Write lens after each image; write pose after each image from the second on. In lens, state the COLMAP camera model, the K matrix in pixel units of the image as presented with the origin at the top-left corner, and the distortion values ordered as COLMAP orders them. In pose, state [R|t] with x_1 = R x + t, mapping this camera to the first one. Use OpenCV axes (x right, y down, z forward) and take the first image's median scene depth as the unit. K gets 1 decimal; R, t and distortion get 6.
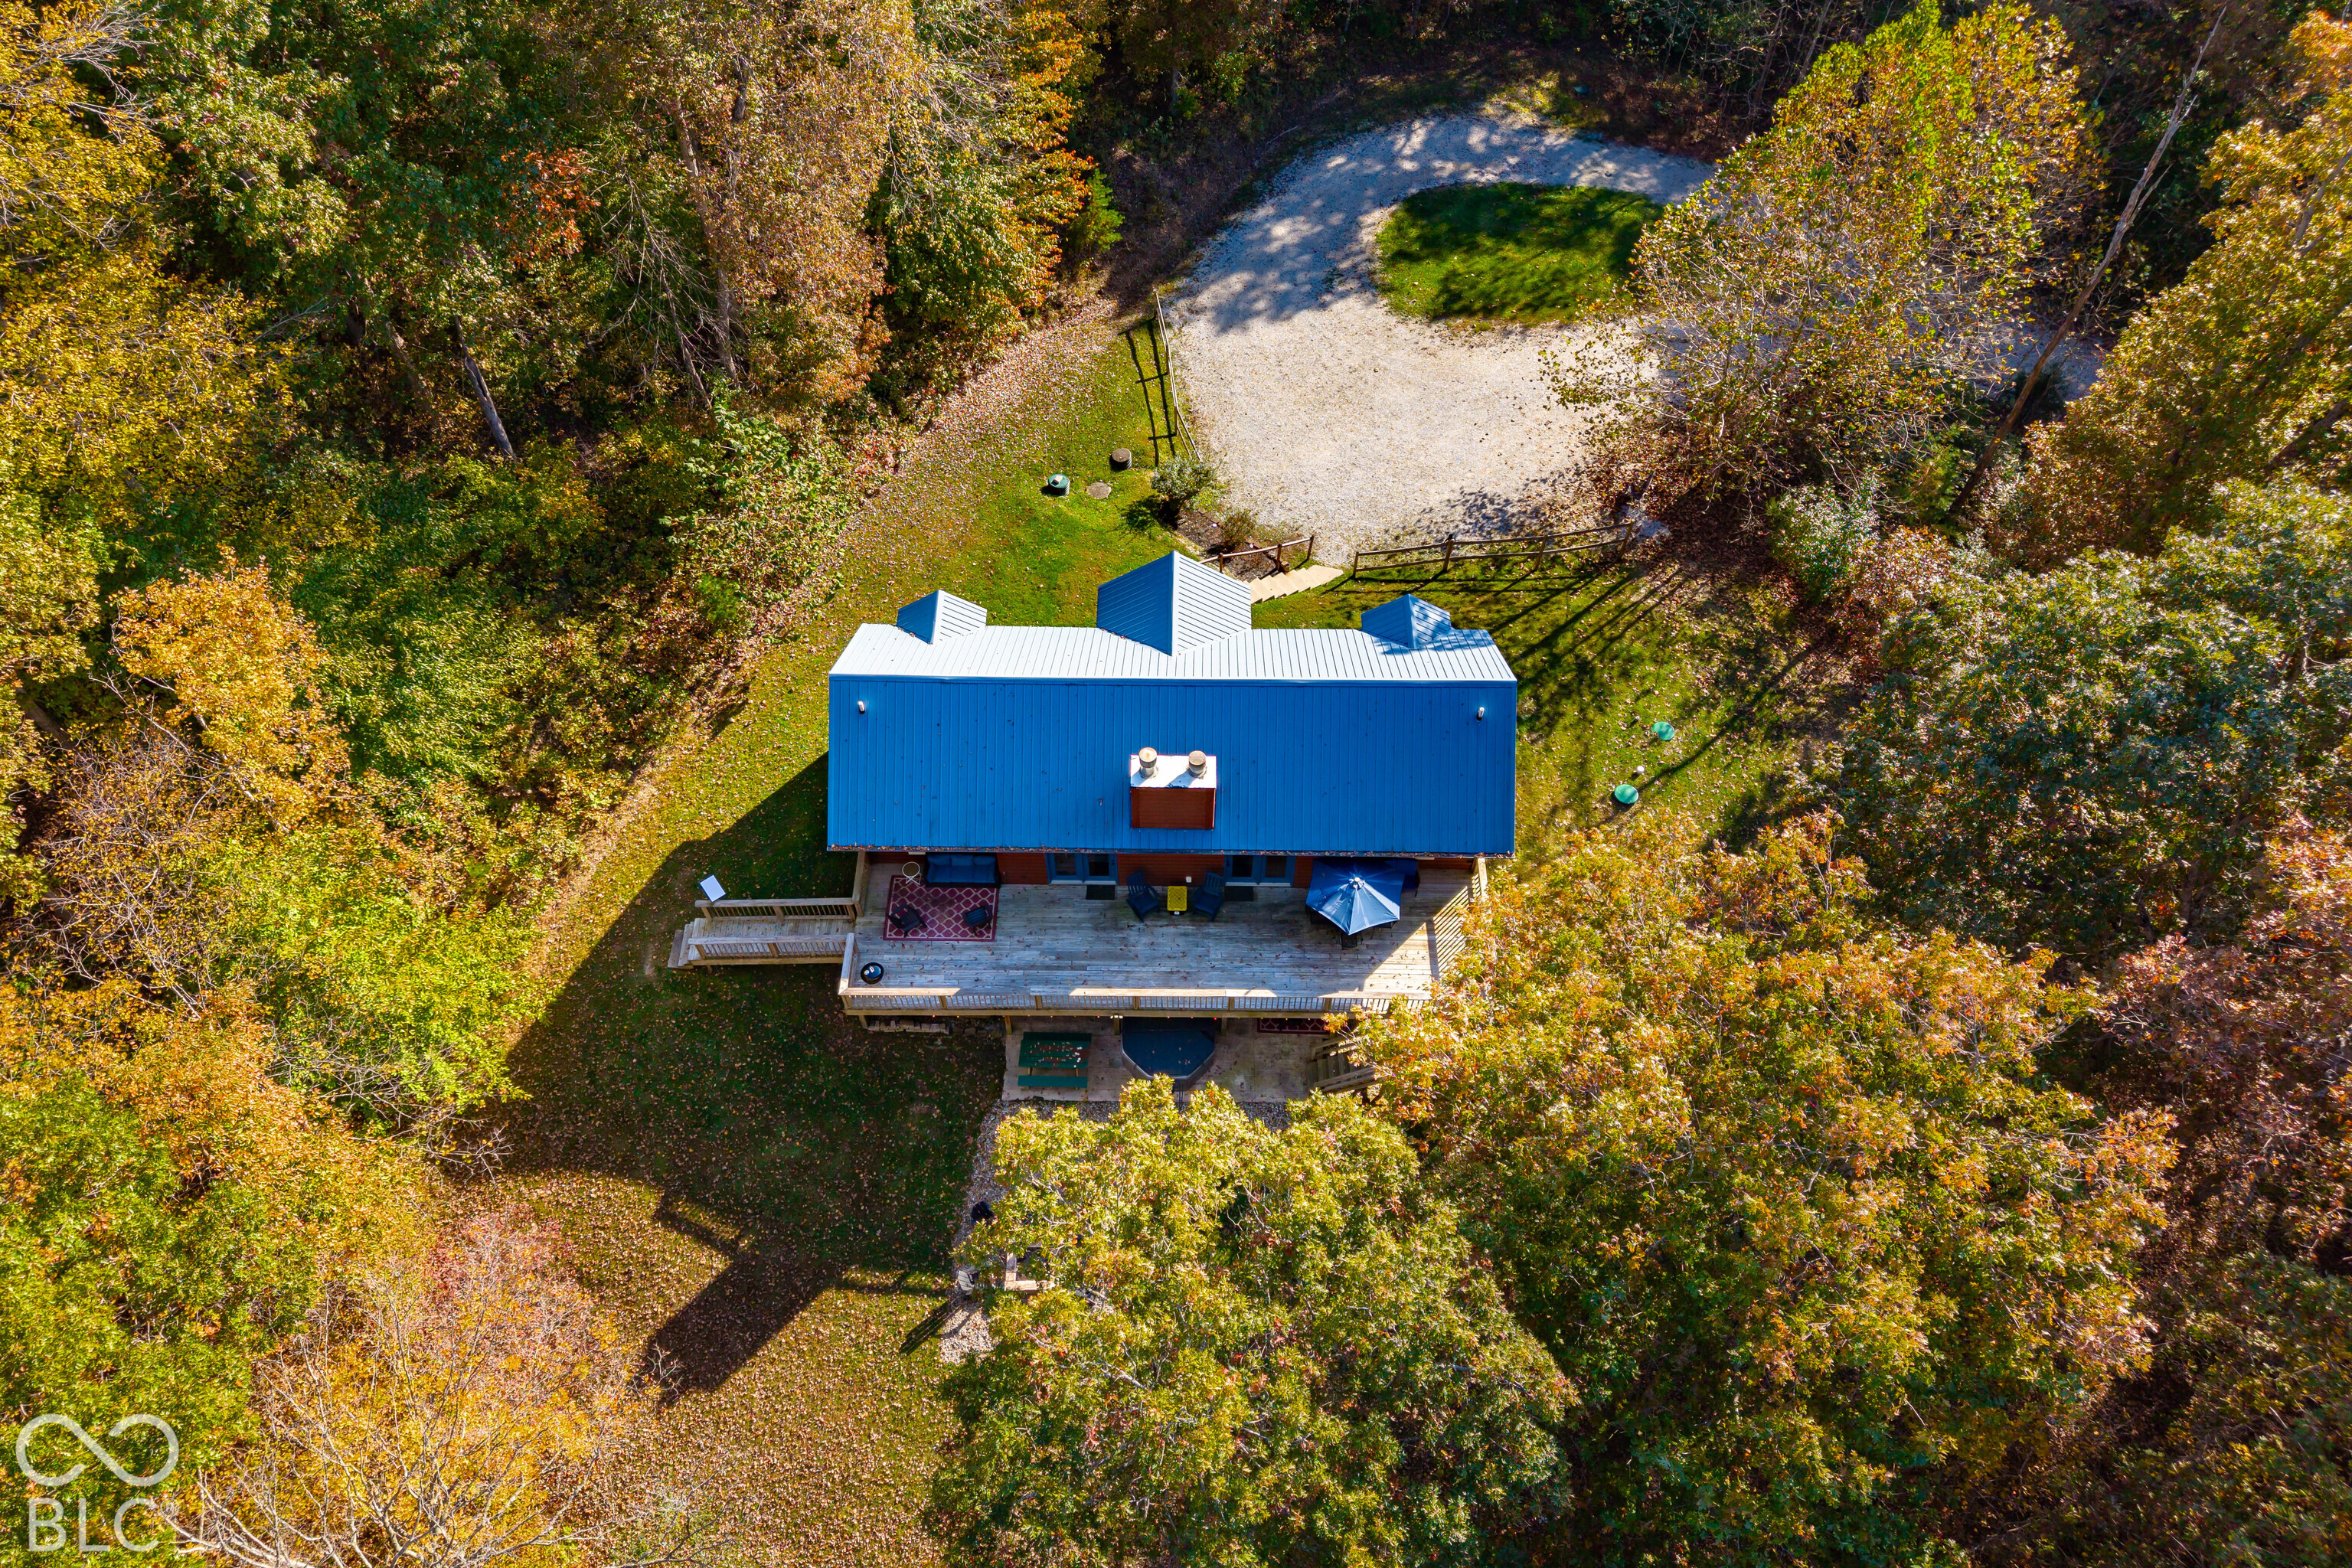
lens RADIAL K [[1620.9, 0, 1183.2], [0, 1620.9, 751.5], [0, 0, 1]] dist [0.059962, -0.000170]
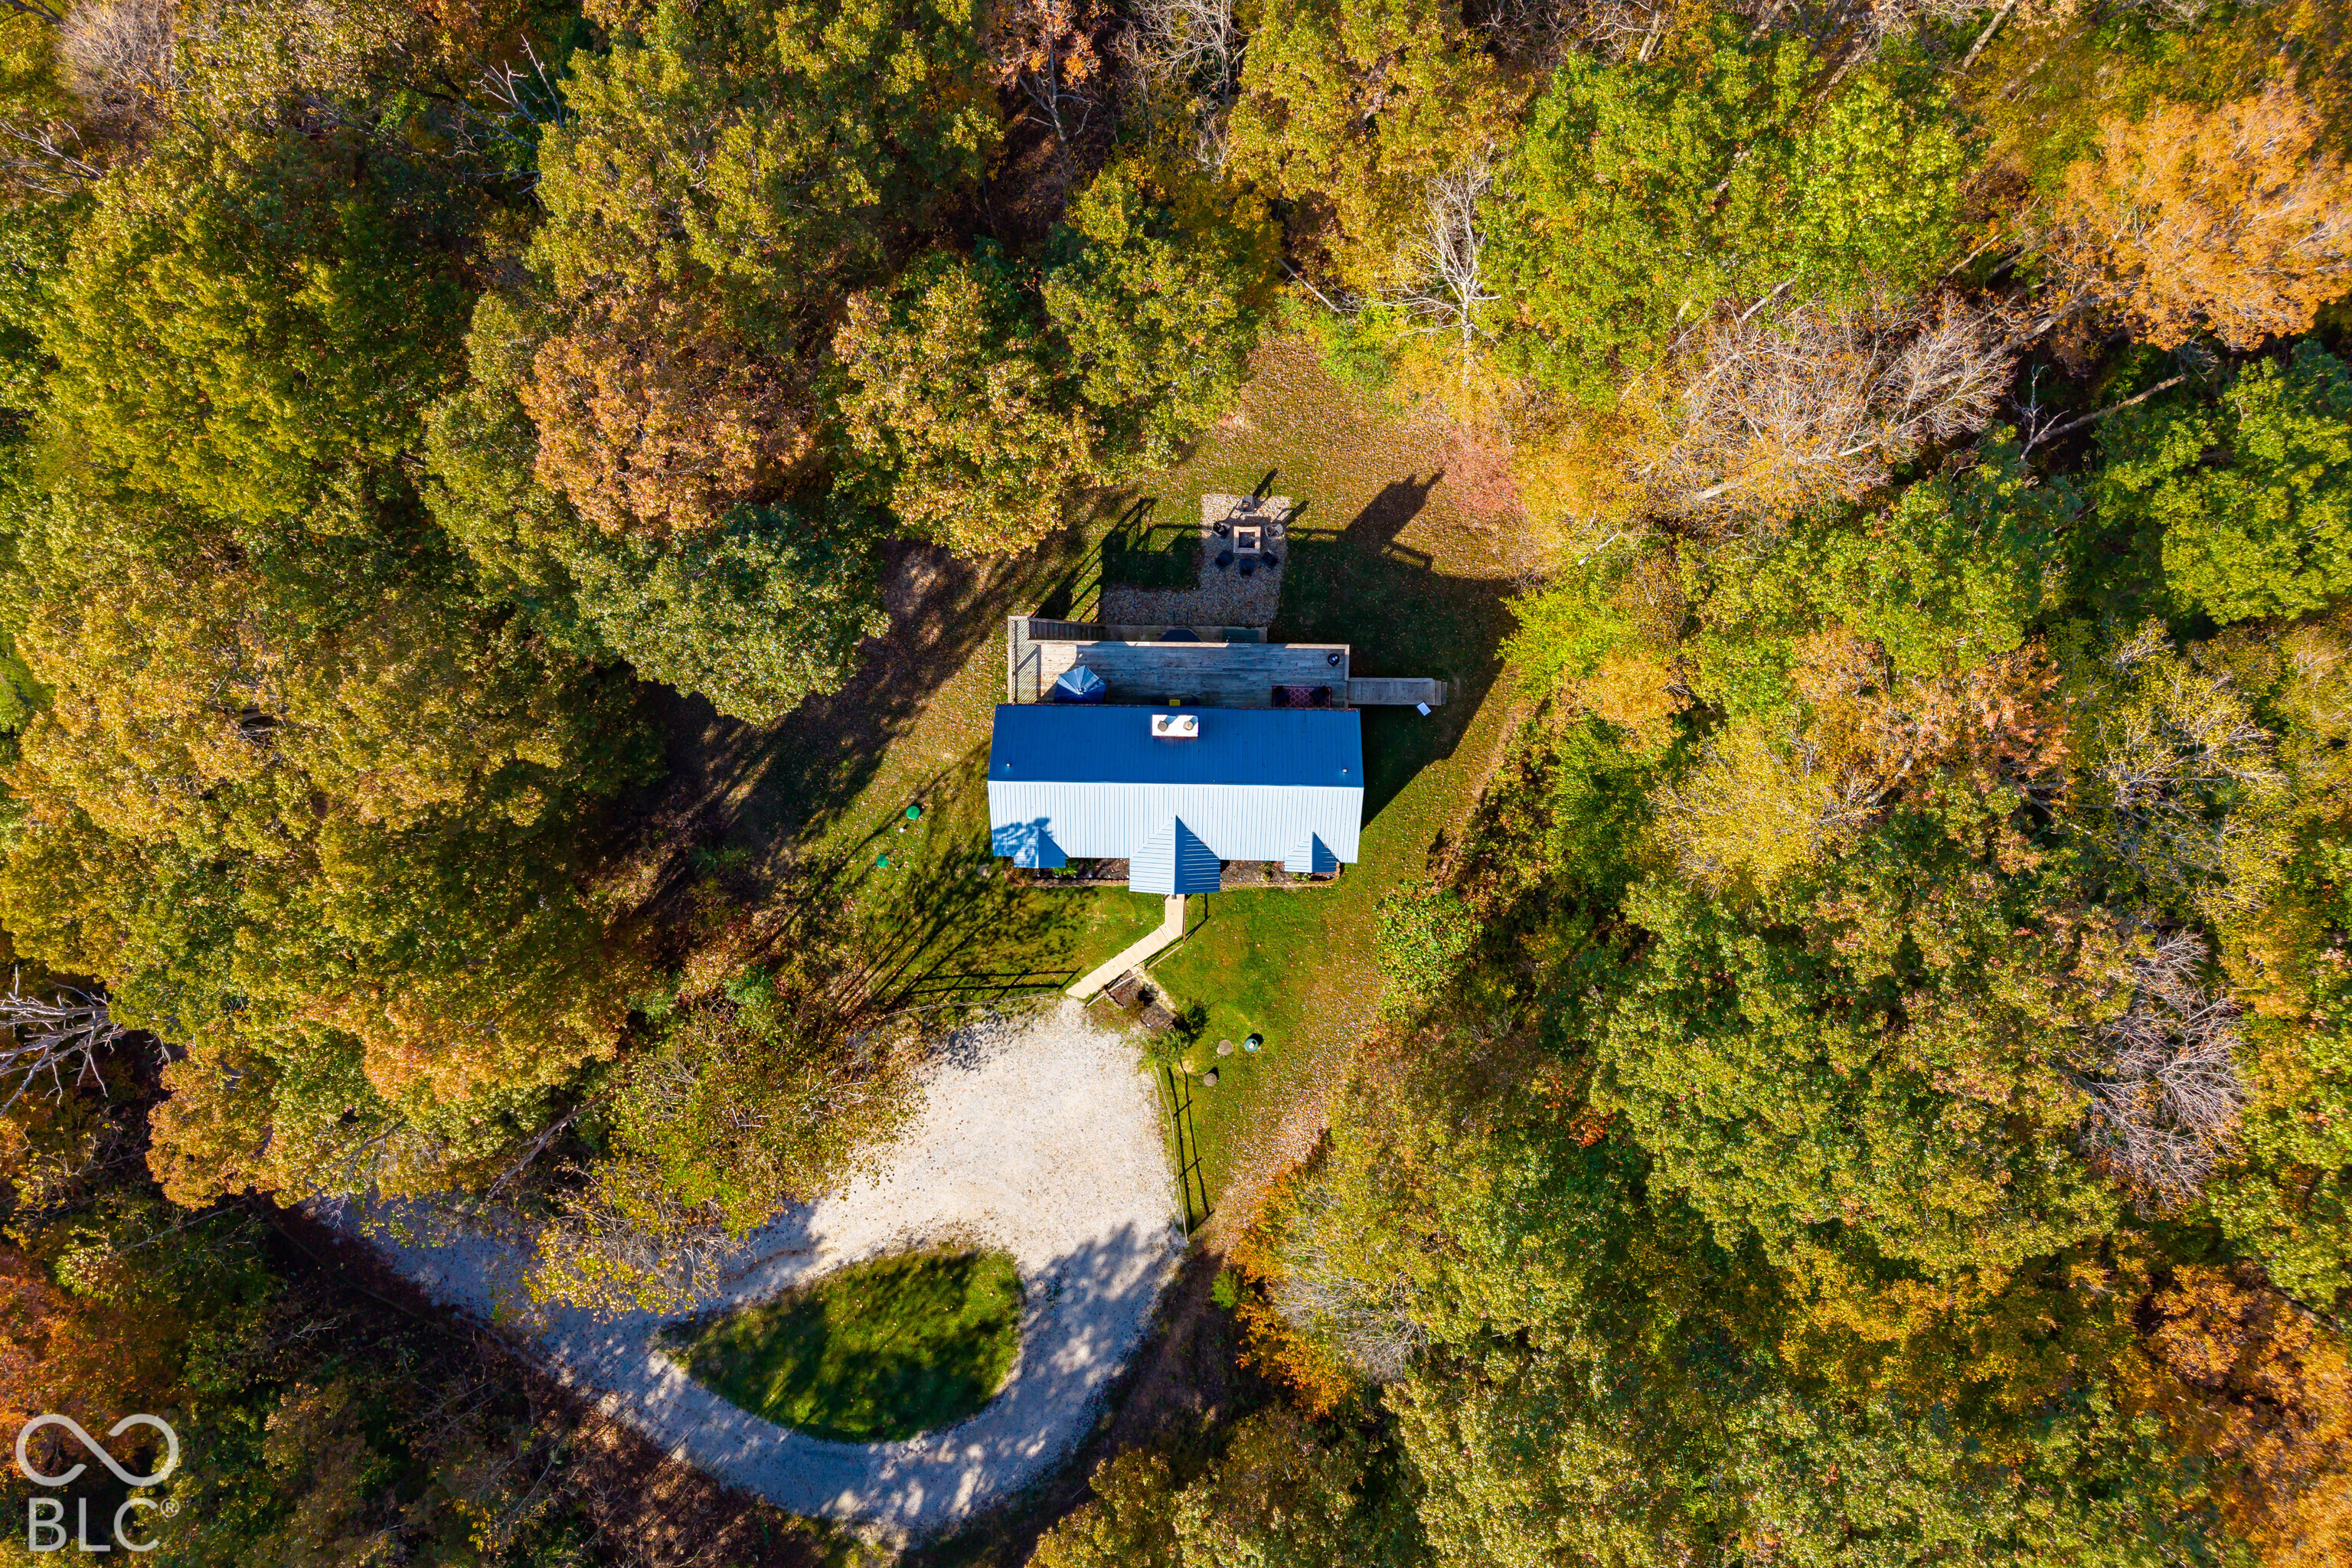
lens RADIAL K [[1608.4, 0, 1176.0], [0, 1608.4, 784.0], [0, 0, 1]] dist [0.009733, -0.000247]
pose [[-0.999844, -0.009007, 0.015174, -0.028249], [0.015984, -0.826594, 0.562571, -0.821944], [0.007475, 0.562726, 0.826609, -0.374065]]
